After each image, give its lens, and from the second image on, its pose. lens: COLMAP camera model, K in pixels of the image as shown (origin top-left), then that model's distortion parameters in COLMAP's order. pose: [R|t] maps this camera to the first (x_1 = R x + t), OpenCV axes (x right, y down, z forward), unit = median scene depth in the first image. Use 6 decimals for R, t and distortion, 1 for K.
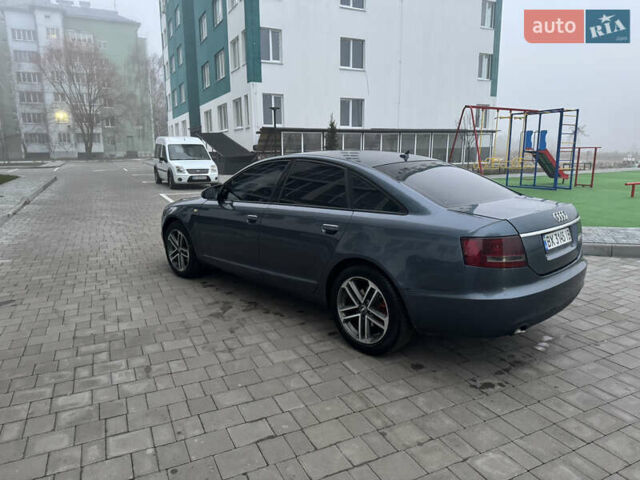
lens RADIAL K [[448.0, 0, 317.1], [0, 448.0, 242.1], [0, 0, 1]] dist [0.046034, -0.060979]
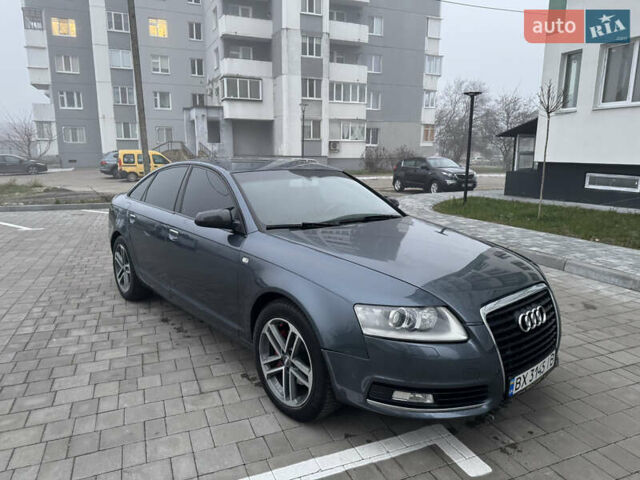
lens RADIAL K [[448.0, 0, 319.2], [0, 448.0, 242.2], [0, 0, 1]] dist [0.046034, -0.060979]
pose [[-0.997930, -0.005083, 0.064102, -0.148388], [0.019659, 0.925019, 0.379411, -0.373700], [-0.061224, 0.379886, -0.923005, 1.824267]]
